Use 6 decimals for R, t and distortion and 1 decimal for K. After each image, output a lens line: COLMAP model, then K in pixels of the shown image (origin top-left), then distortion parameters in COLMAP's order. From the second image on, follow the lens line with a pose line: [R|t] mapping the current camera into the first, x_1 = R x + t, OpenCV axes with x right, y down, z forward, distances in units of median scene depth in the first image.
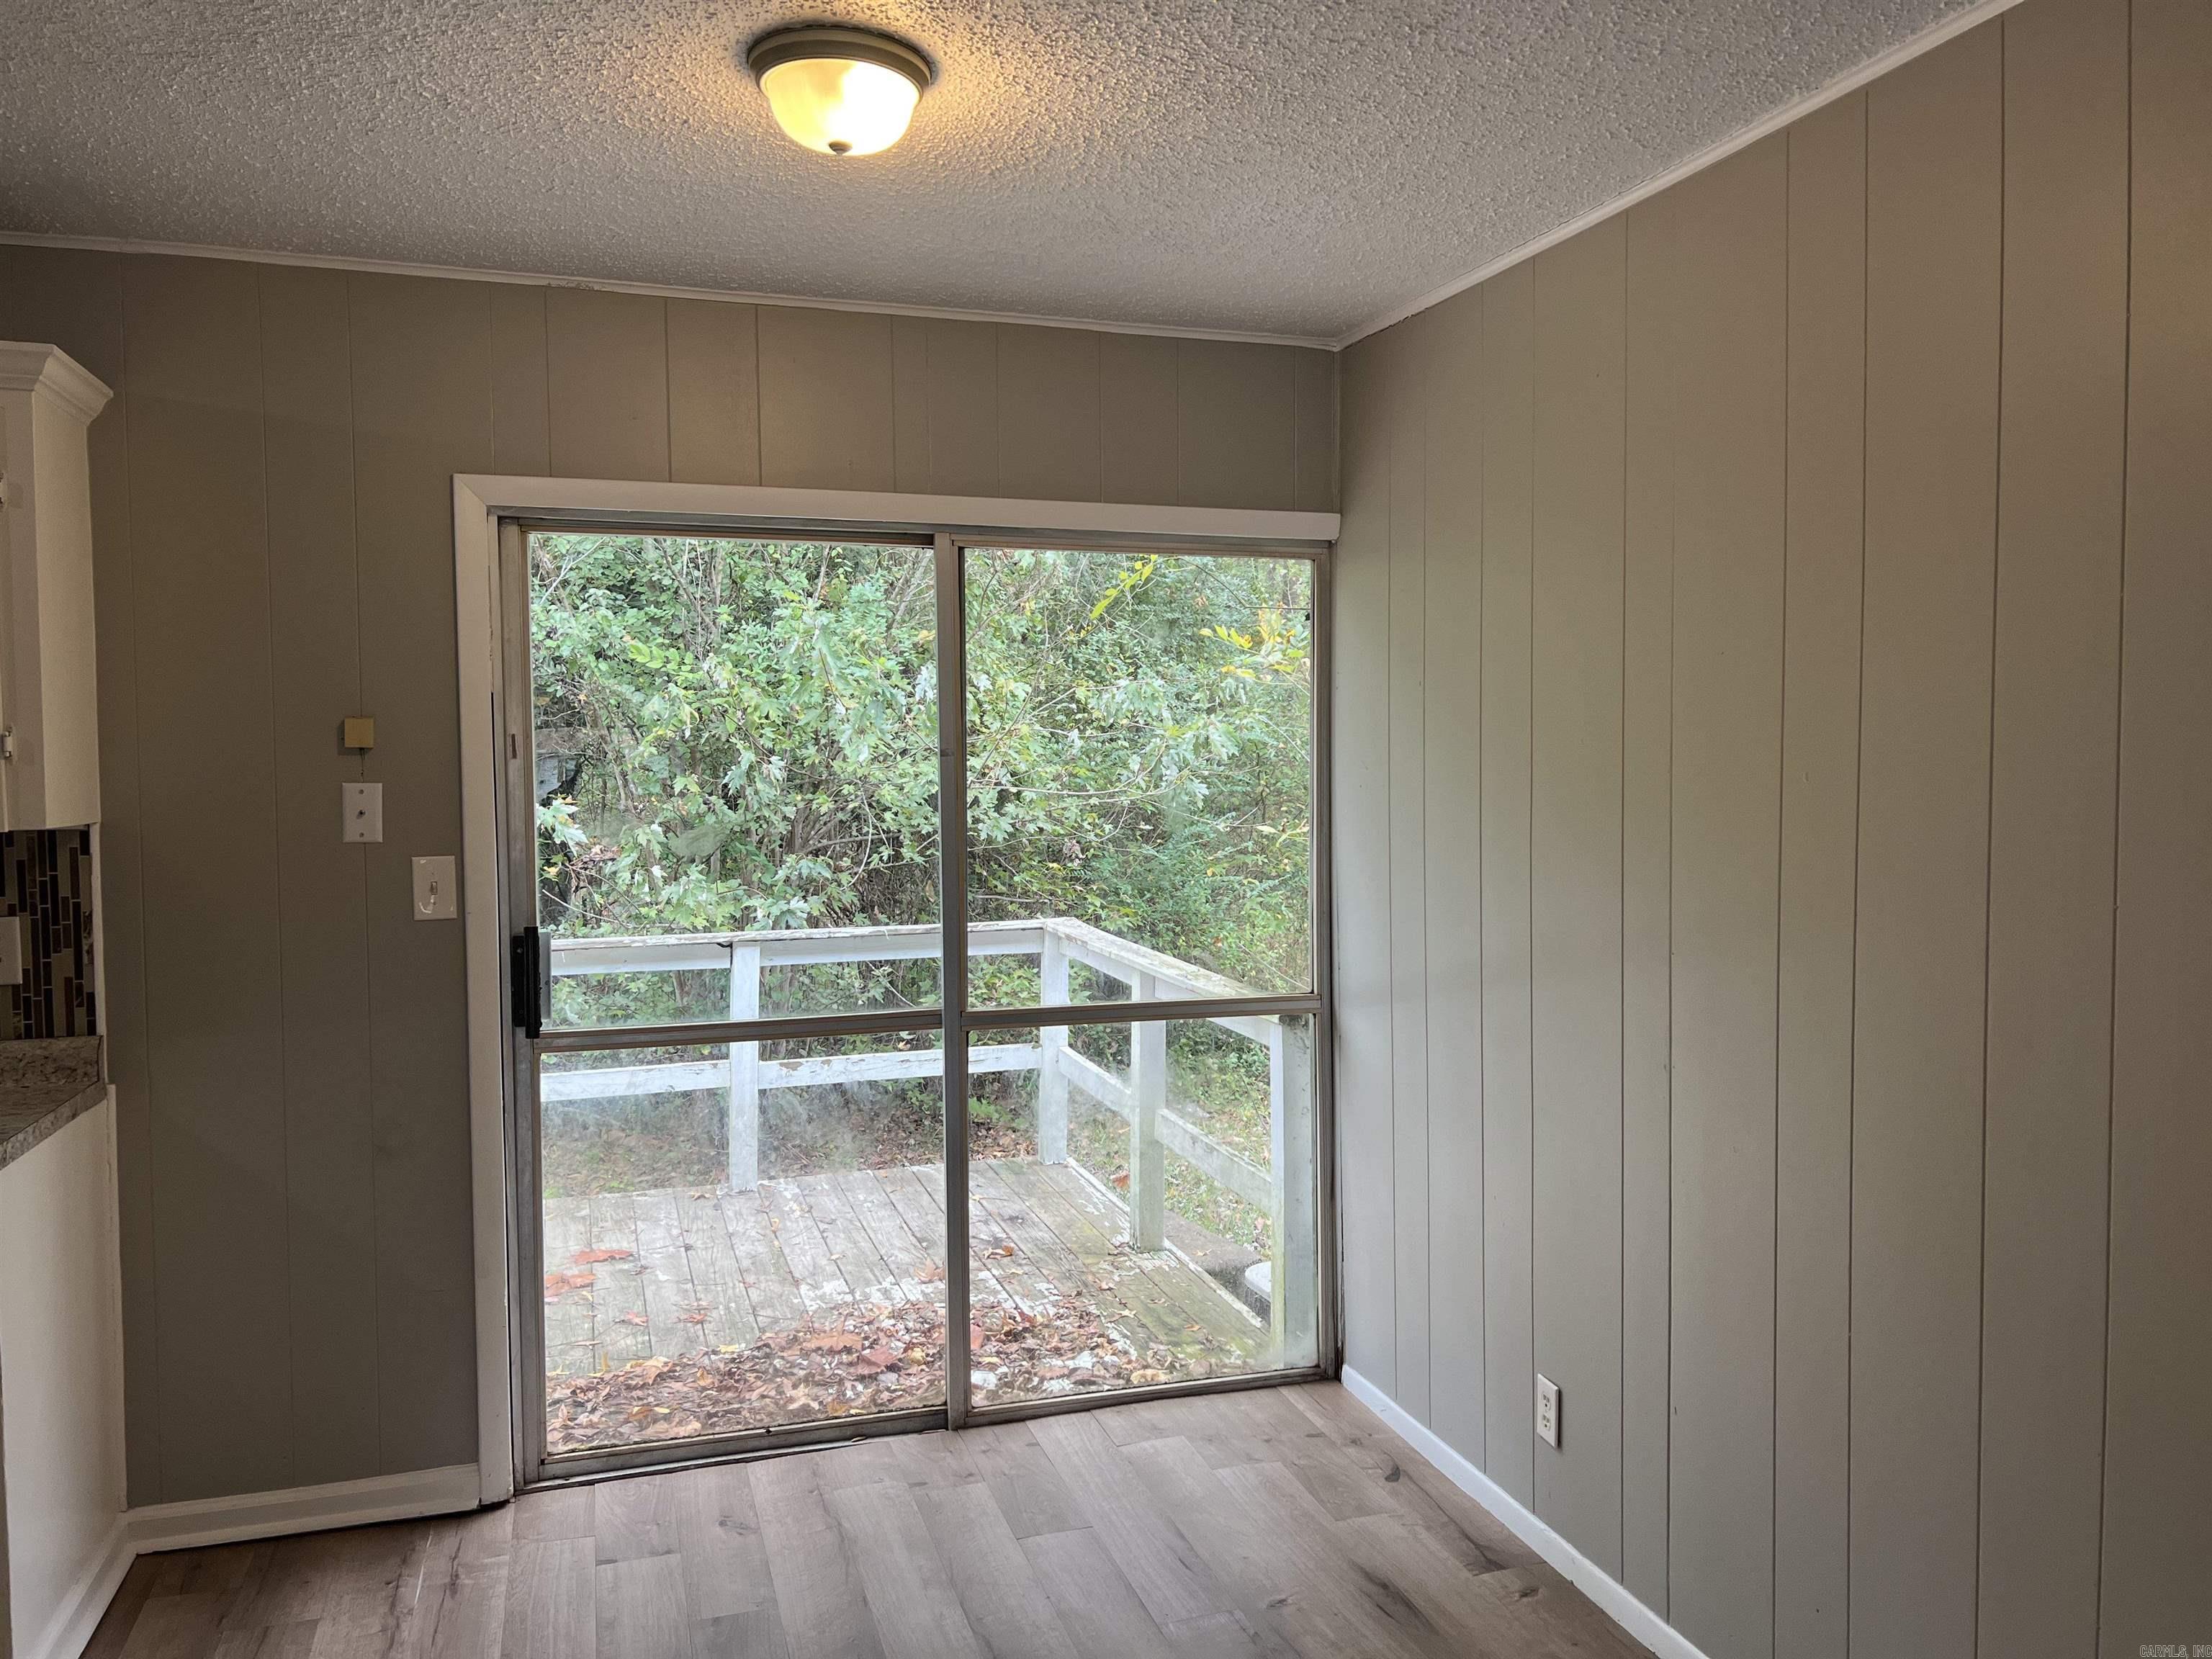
lens RADIAL K [[1660.3, 0, 1119.7], [0, 1660.3, 832.1], [0, 0, 1]] dist [0.048030, -0.056098]
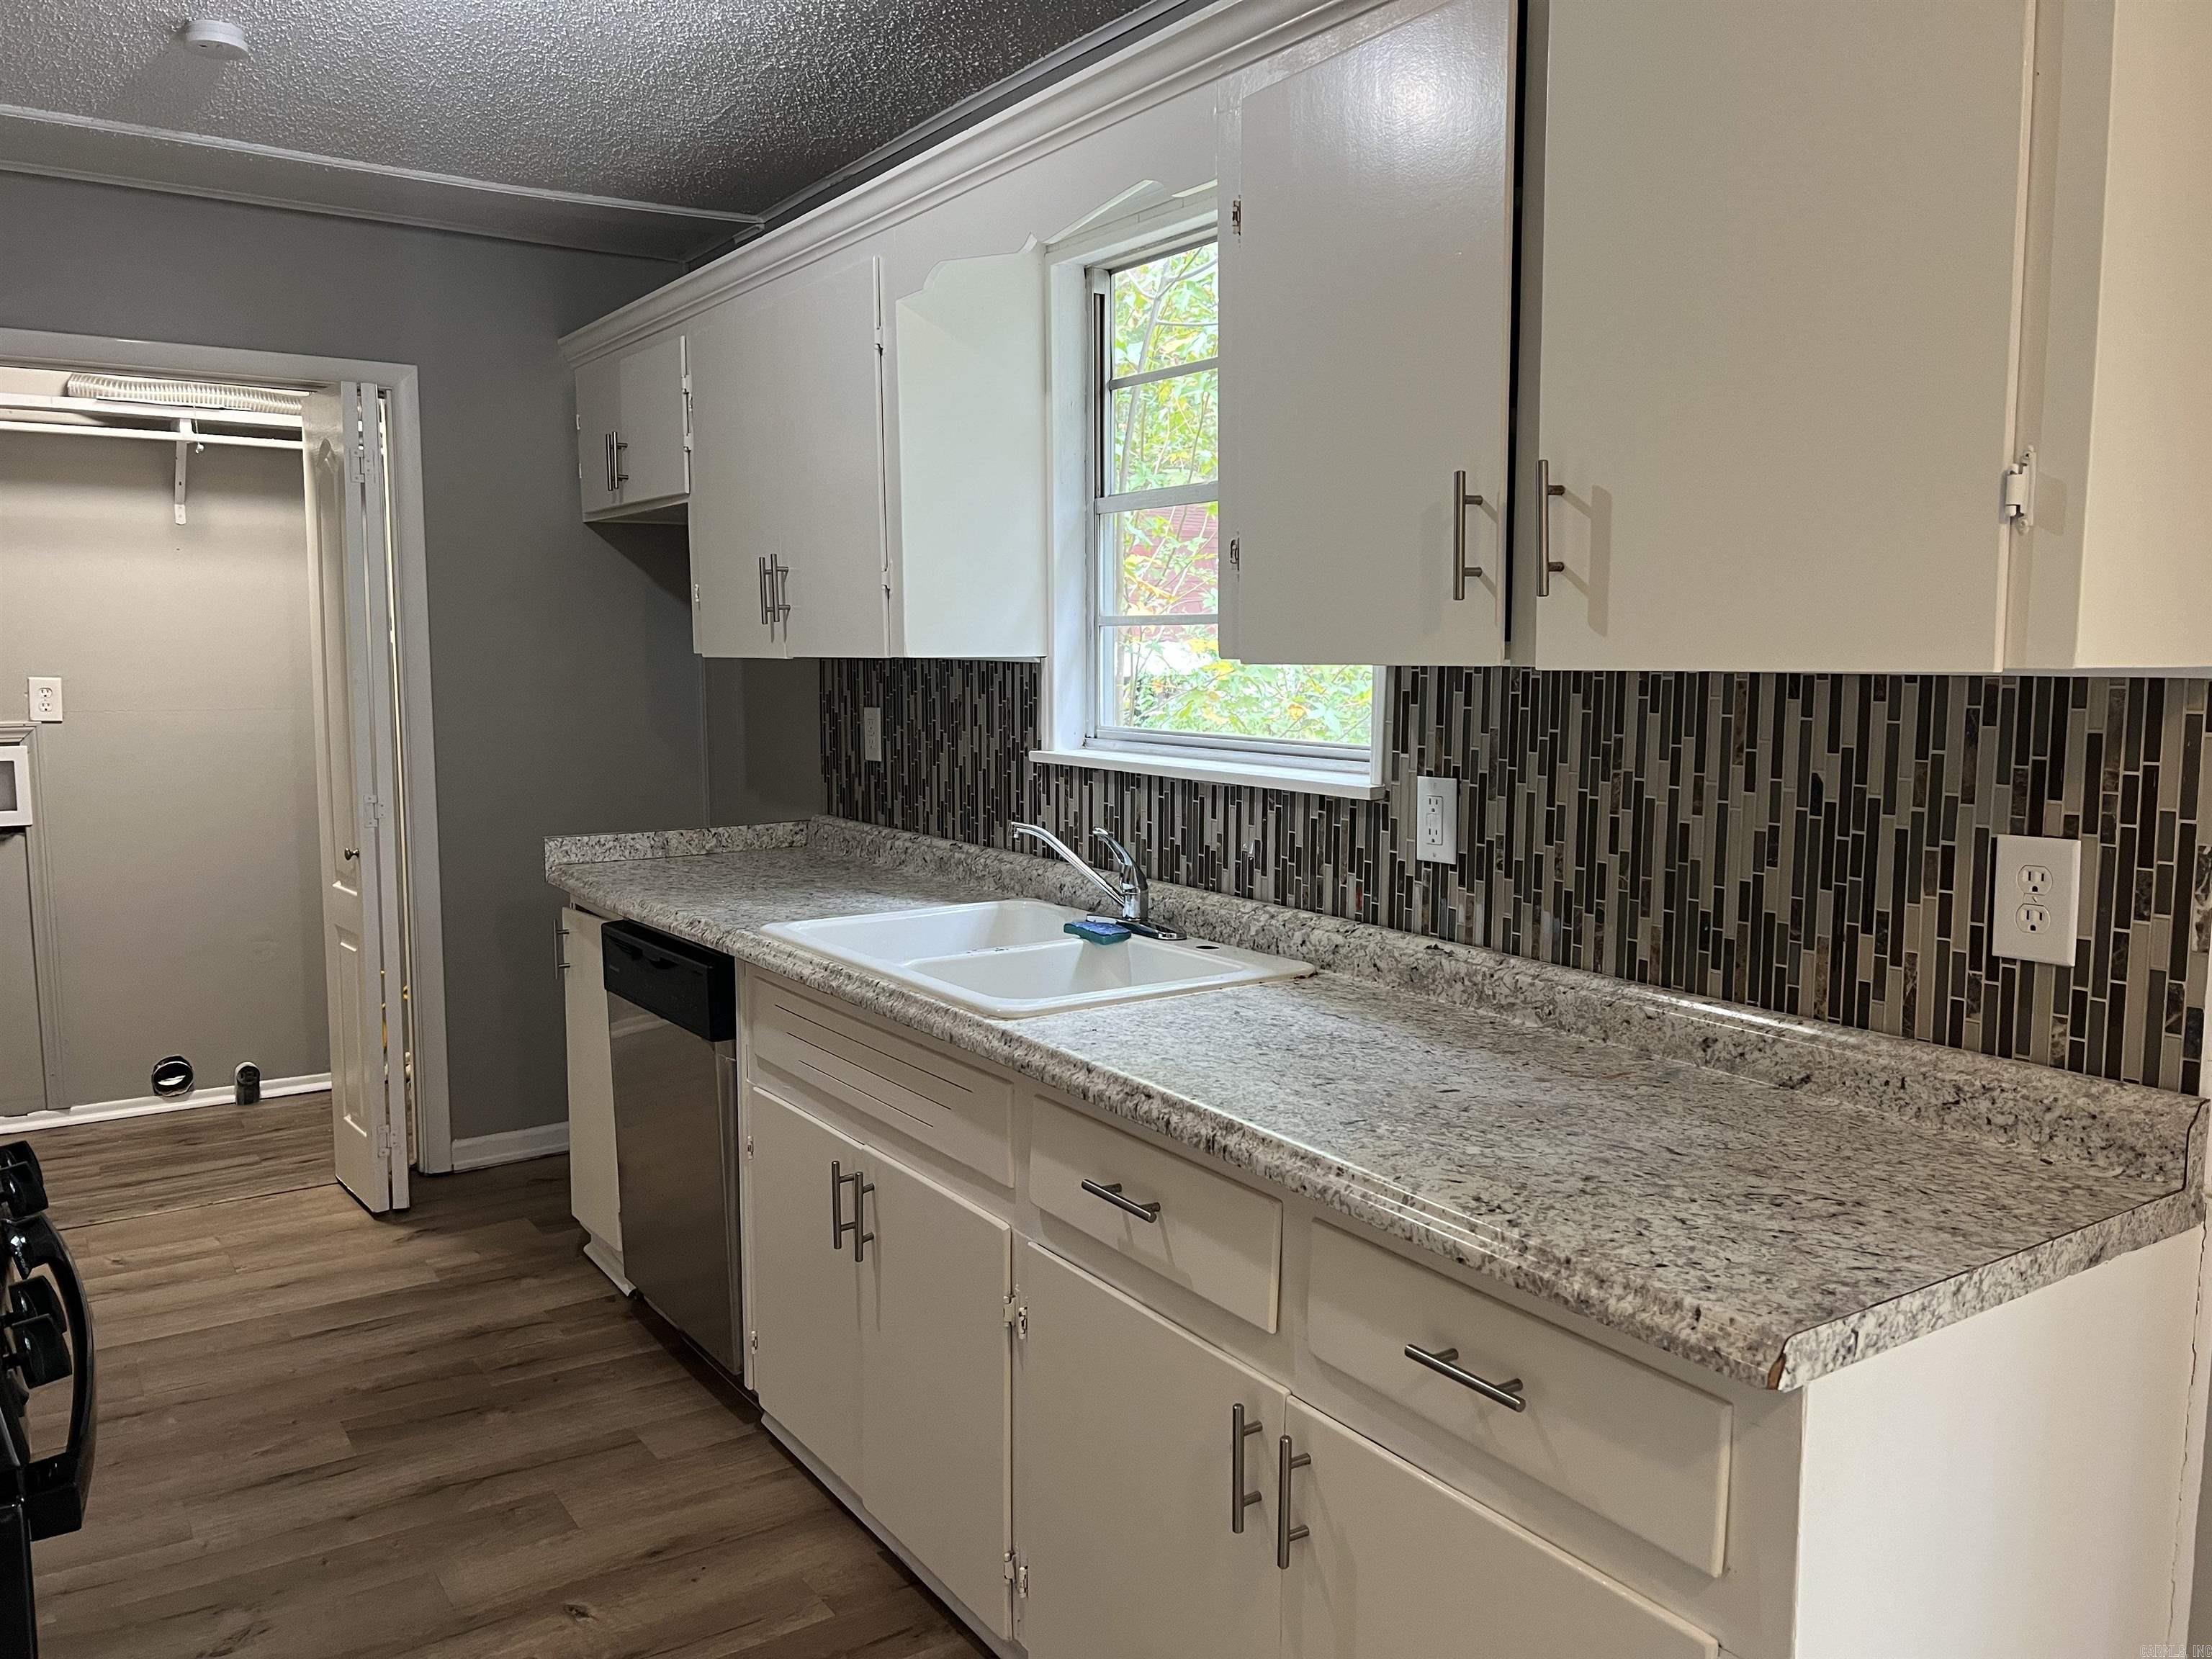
lens RADIAL K [[1660.3, 0, 1123.8], [0, 1660.3, 833.4], [0, 0, 1]] dist [0.048030, -0.056098]
pose [[0.287697, 0.111346, -0.951227, -0.214018], [-0.044913, 0.993694, 0.102733, 0.006565], [0.956668, 0.013167, 0.290884, 0.495049]]
